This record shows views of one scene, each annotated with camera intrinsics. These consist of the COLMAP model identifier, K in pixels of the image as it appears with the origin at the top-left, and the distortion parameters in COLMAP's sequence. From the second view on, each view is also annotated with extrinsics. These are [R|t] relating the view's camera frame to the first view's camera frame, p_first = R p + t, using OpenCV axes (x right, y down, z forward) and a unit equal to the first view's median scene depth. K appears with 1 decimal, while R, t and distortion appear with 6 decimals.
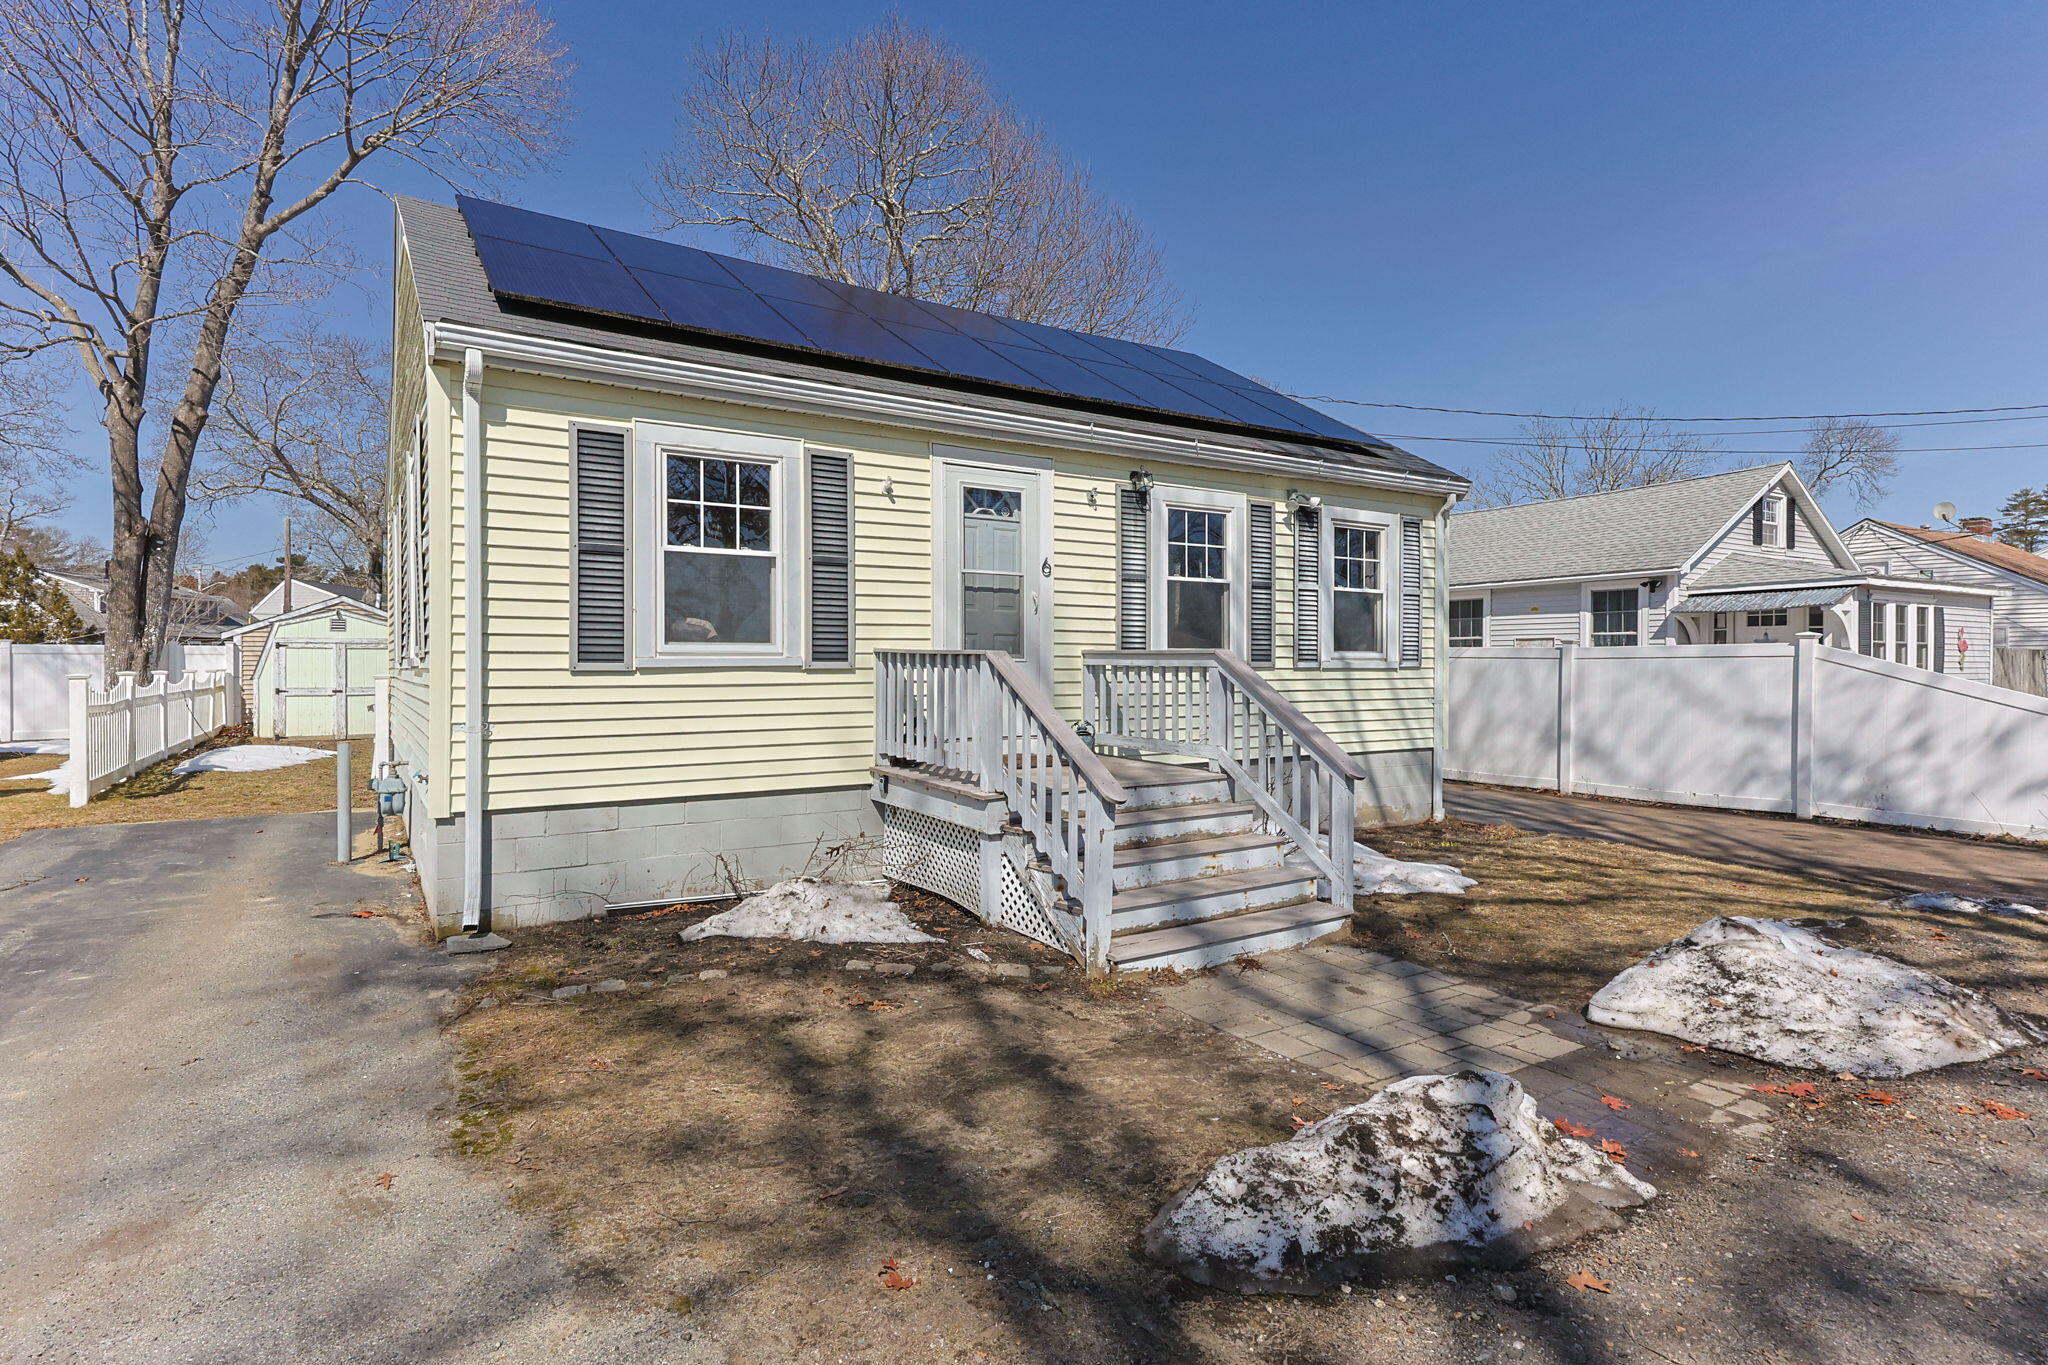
lens RADIAL K [[1048.1, 0, 1093.4], [0, 1048.1, 671.6], [0, 0, 1]] dist [0.001026, 0.000115]
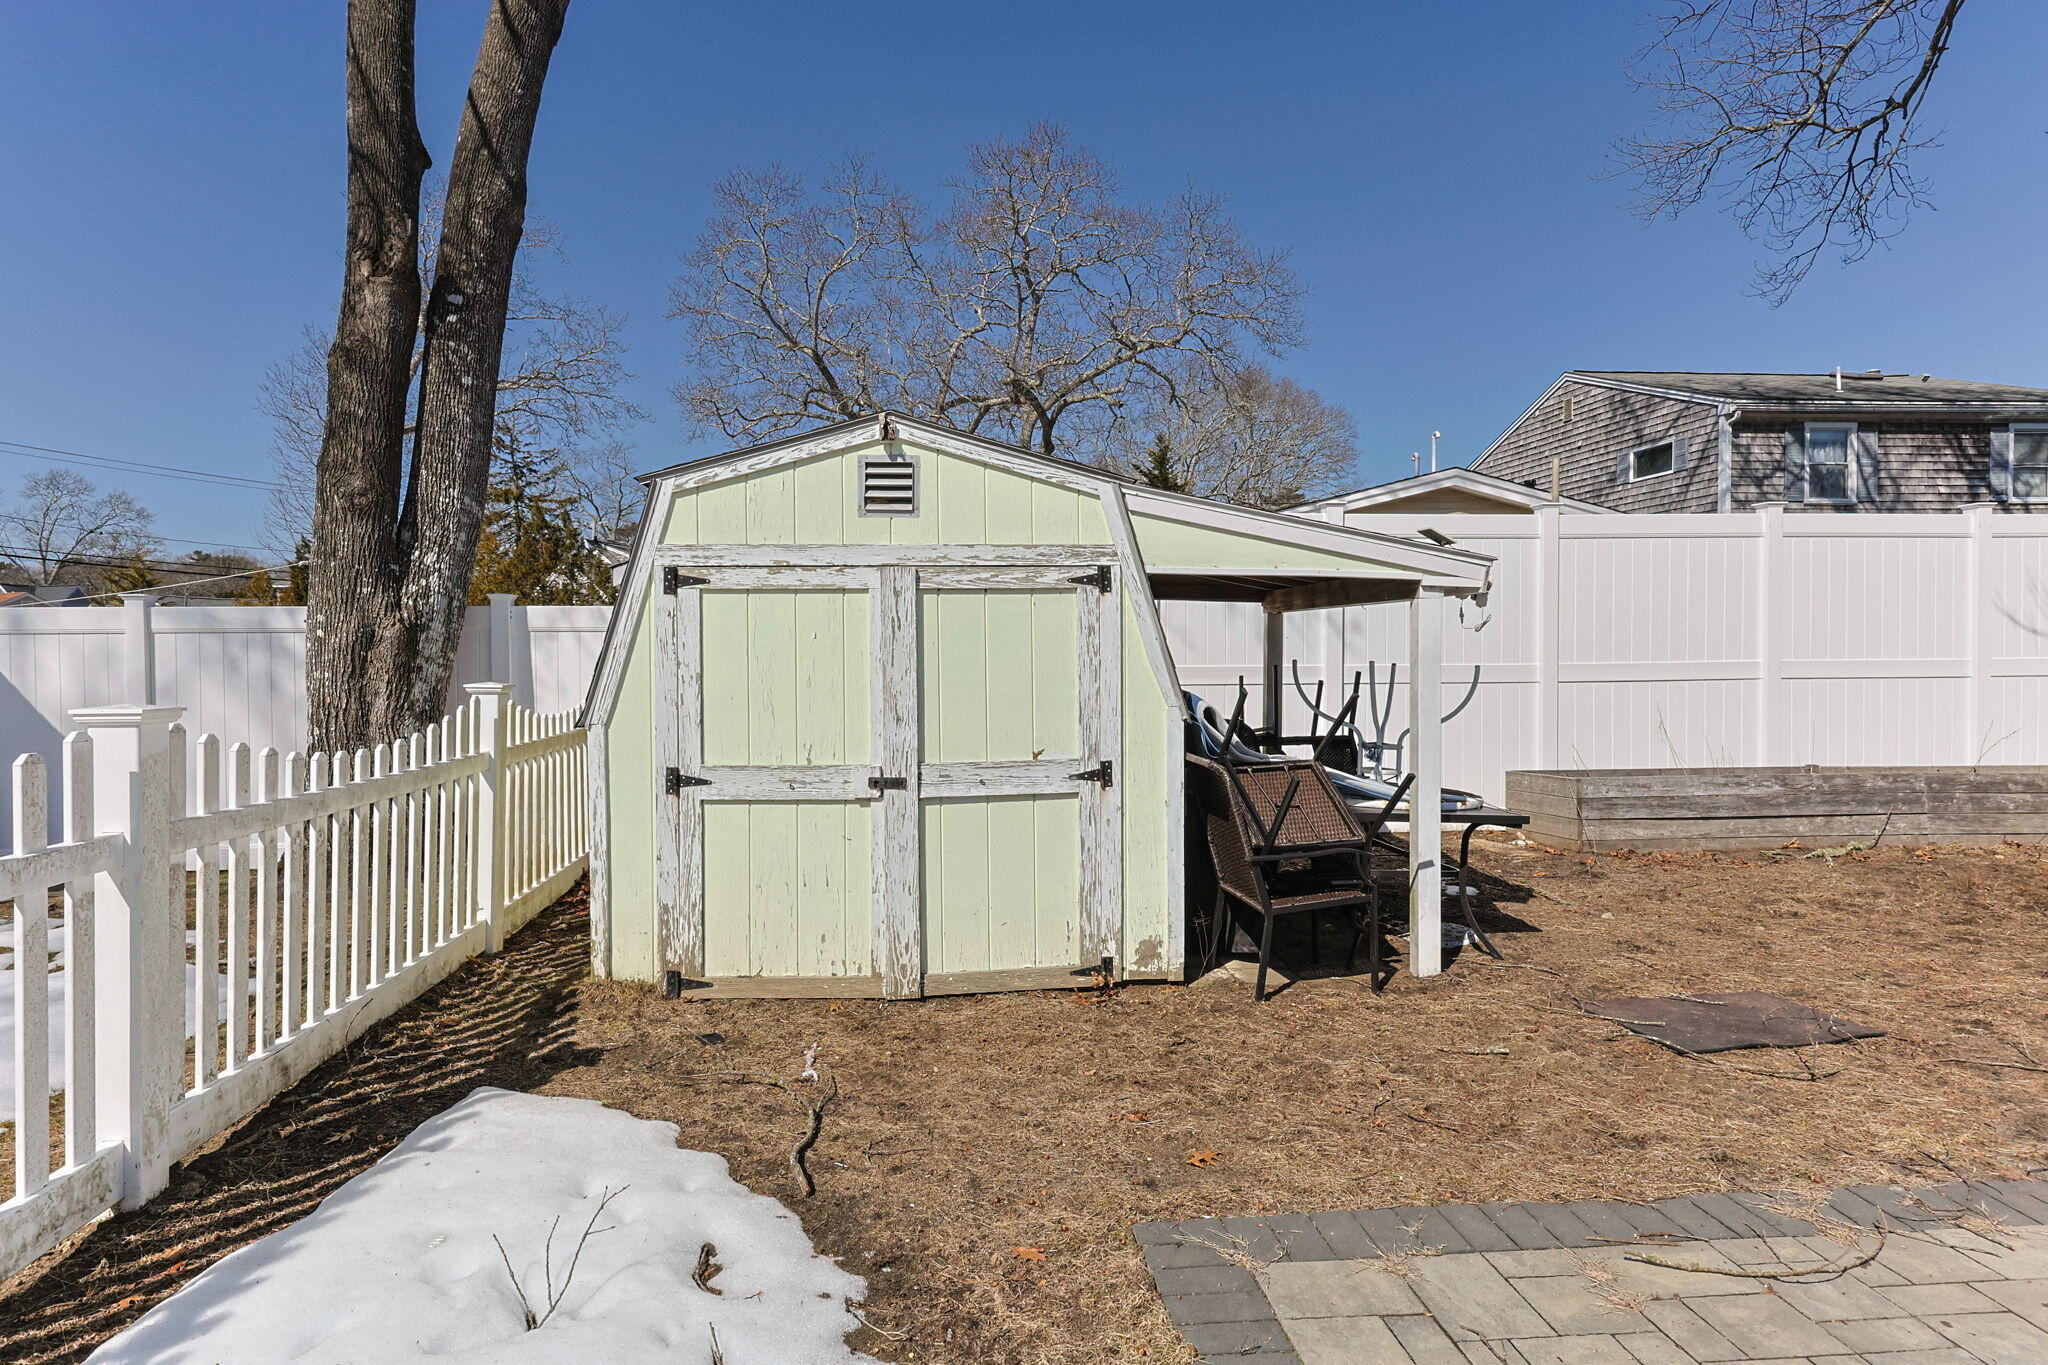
lens RADIAL K [[1145.9, 0, 1024.4], [0, 1145.9, 674.3], [0, 0, 1]] dist [0.024466, -0.000631]
pose [[0.875025, 0.005506, -0.484046, -0.560777], [0.002404, 0.999874, 0.015720, -0.007923], [0.484071, -0.014919, 0.874901, 0.777813]]
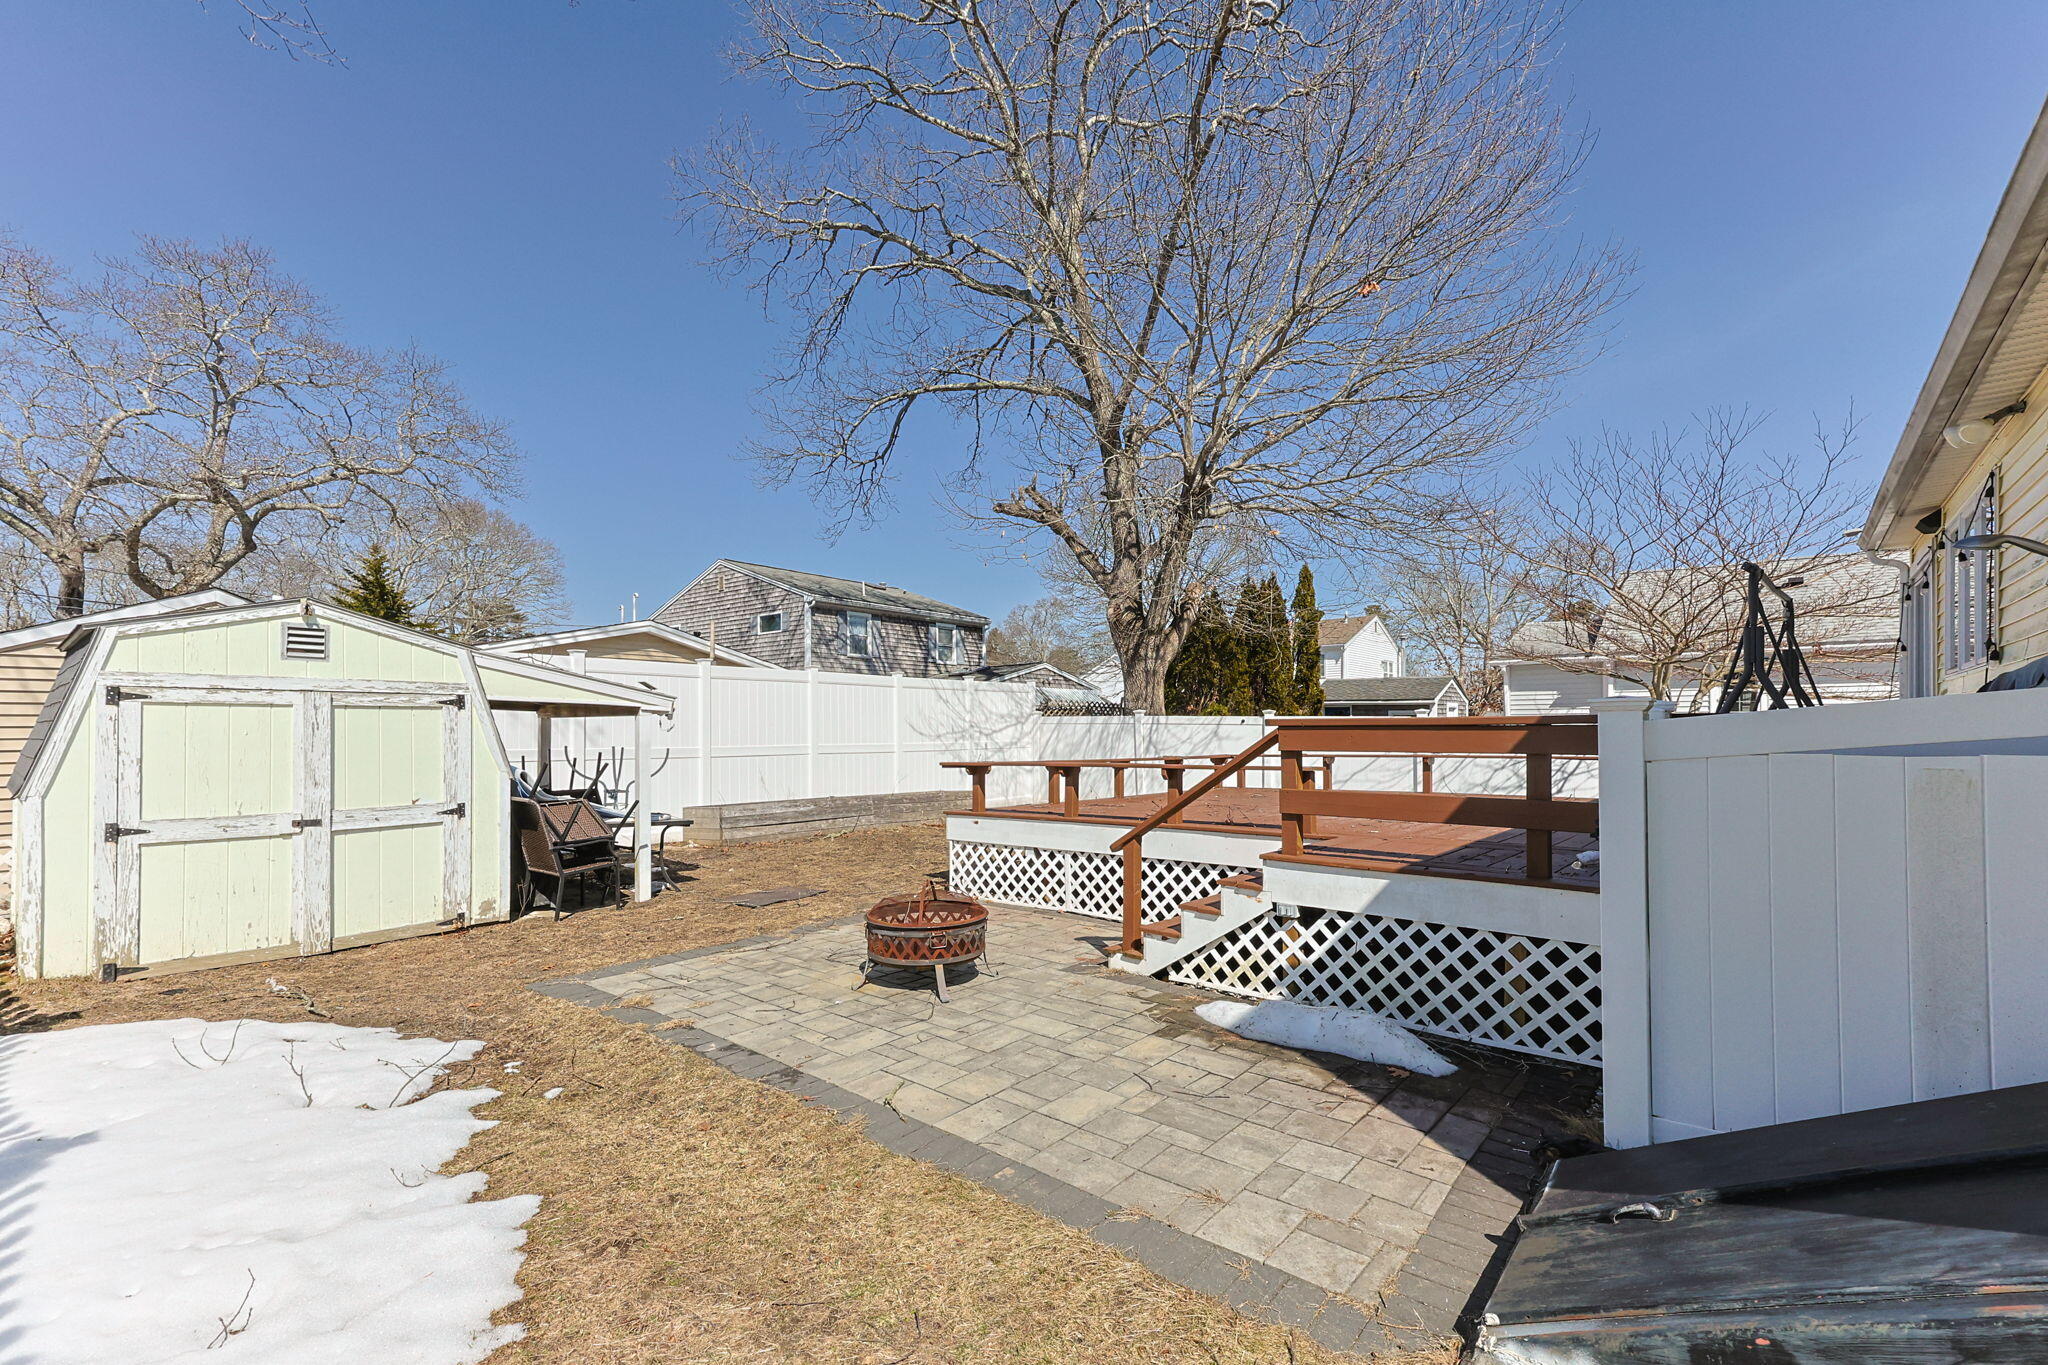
lens RADIAL K [[884.0, 0, 1032.7], [0, 884.0, 729.9], [0, 0, 1]] dist [0.013003, 0.000278]
pose [[0.964890, -0.003509, 0.262632, -0.542000], [0.006596, 0.999919, -0.010873, -0.008493], [-0.262573, 0.012223, 0.964835, 0.615522]]
